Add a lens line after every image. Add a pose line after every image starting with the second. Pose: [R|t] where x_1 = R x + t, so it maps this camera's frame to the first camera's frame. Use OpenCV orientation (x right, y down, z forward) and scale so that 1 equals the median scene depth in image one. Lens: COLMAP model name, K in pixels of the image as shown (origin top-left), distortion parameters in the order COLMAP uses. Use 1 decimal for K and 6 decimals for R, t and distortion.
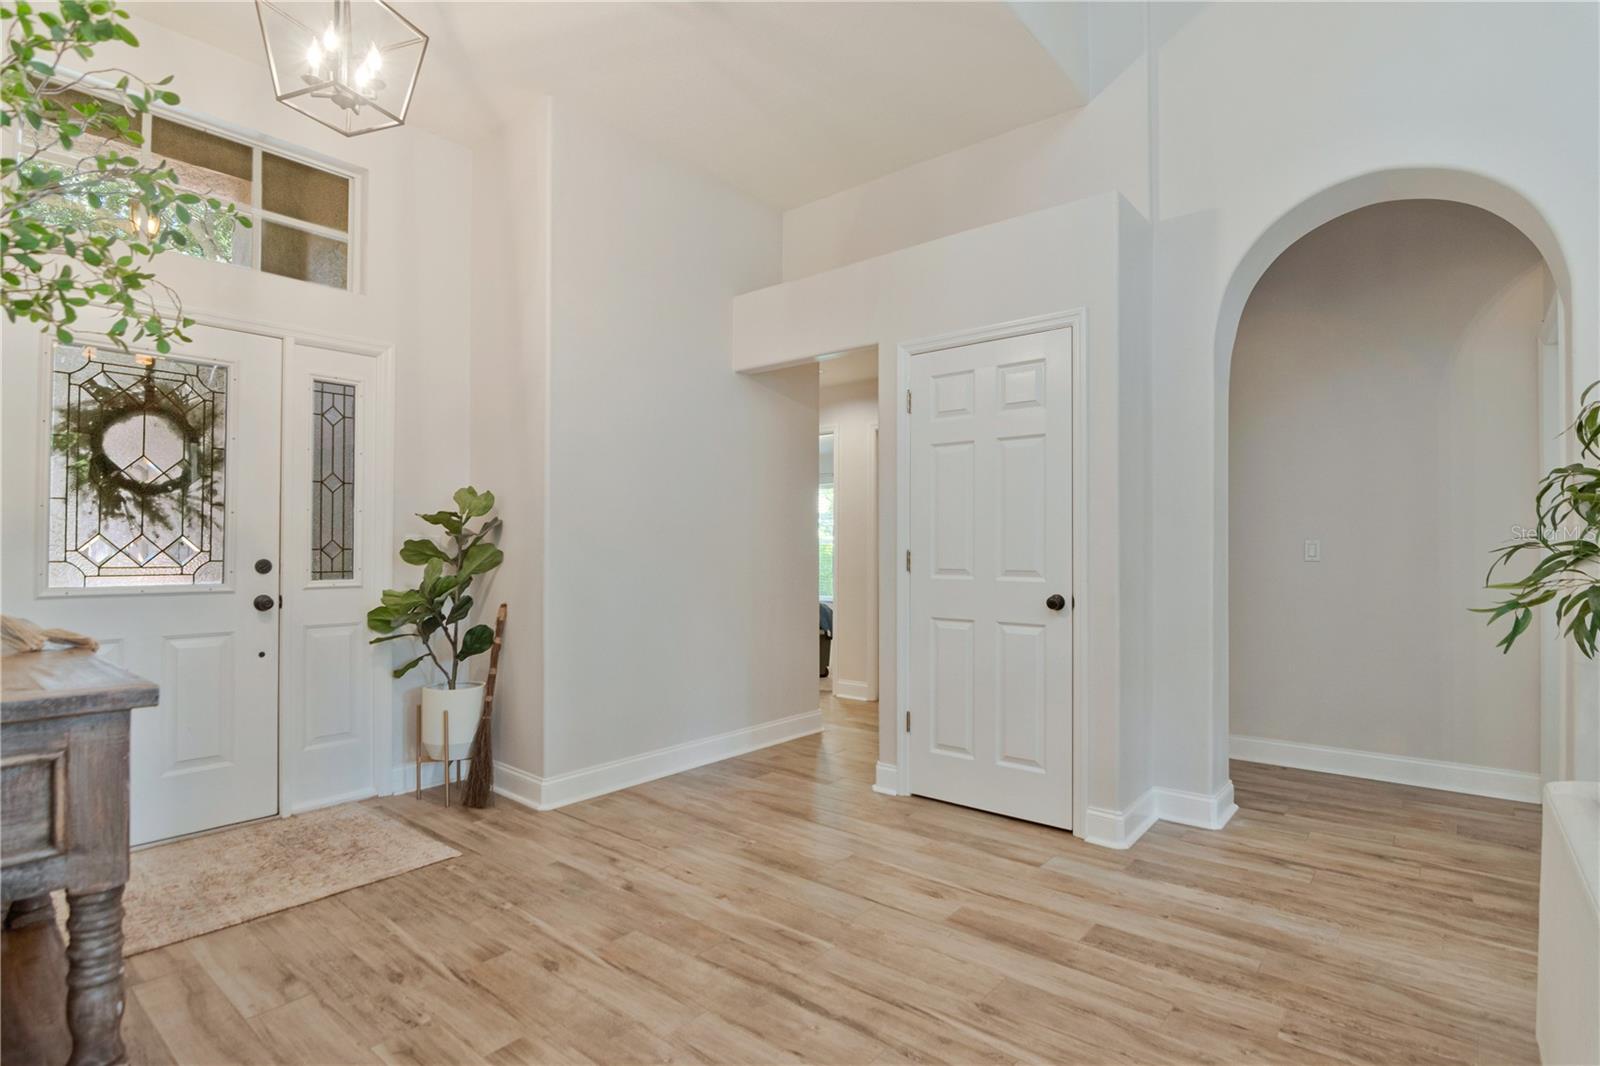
lens RADIAL K [[783.6, 0, 803.8], [0, 783.6, 540.2], [0, 0, 1]] dist [-0.003986, -0.006521]
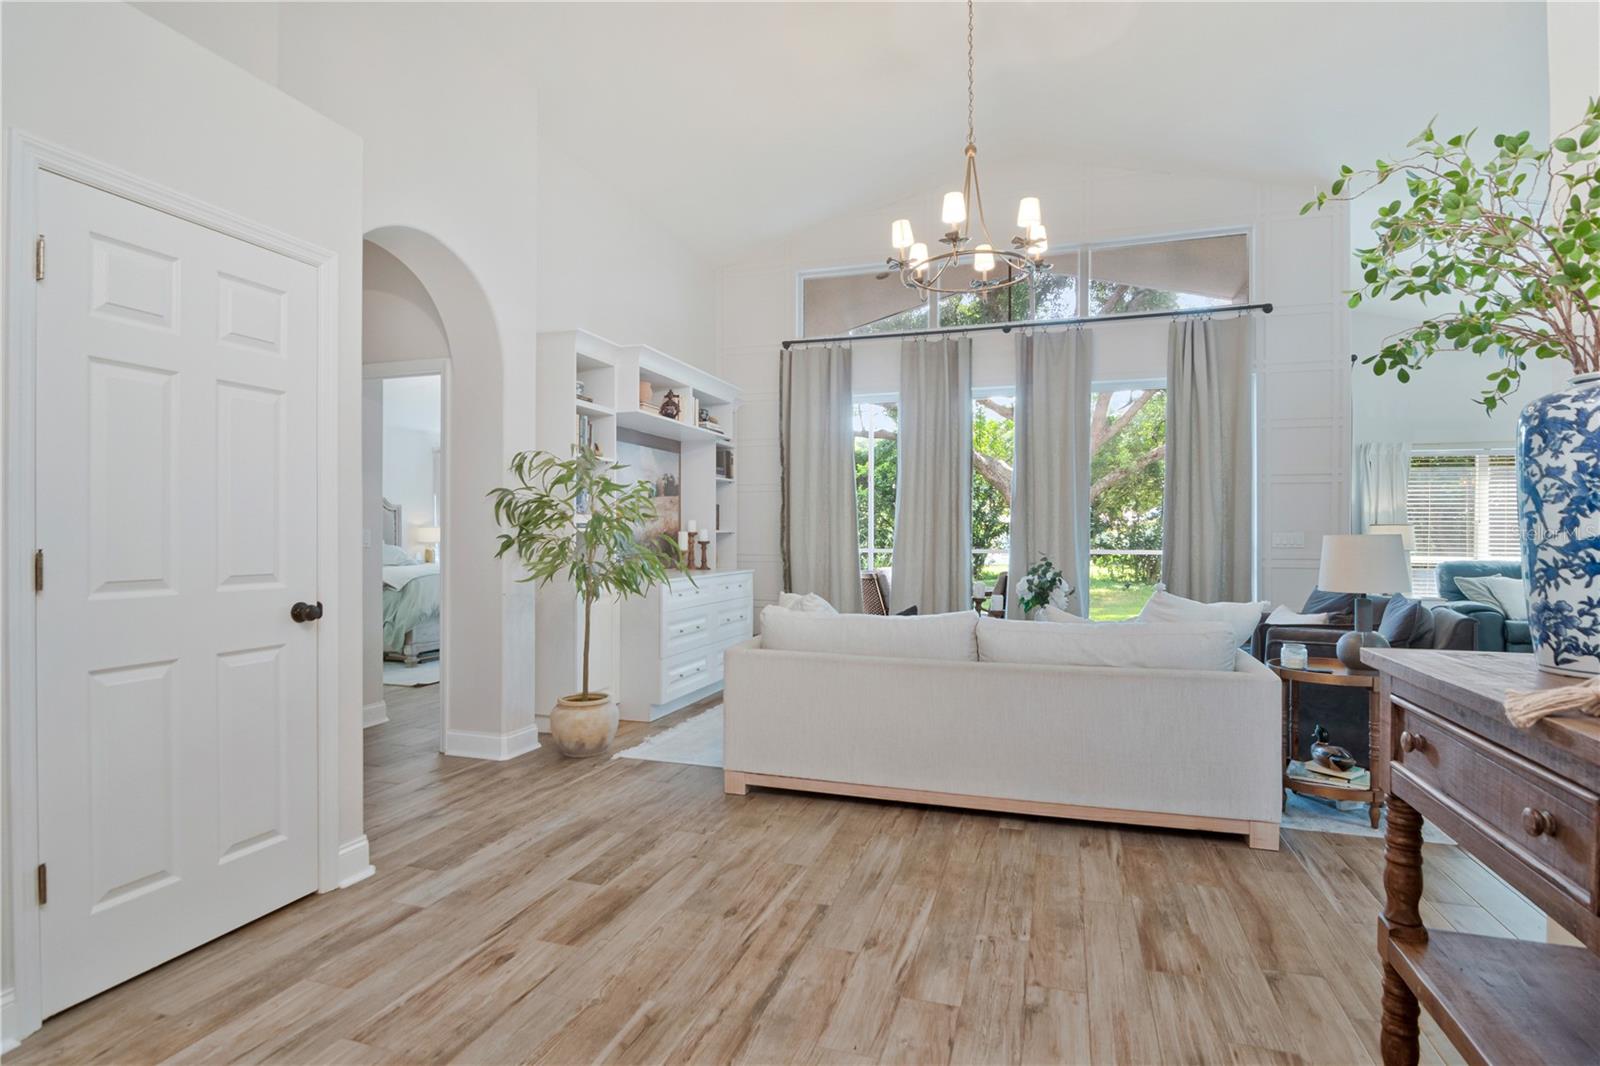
lens RADIAL K [[755.9, 0, 841.8], [0, 755.9, 545.6], [0, 0, 1]] dist [-0.015800, -0.000481]
pose [[-0.373719, -0.016210, 0.927400, -0.751646], [-0.010569, 0.999857, 0.013218, -0.001460], [-0.927482, -0.004862, -0.373837, 1.037225]]
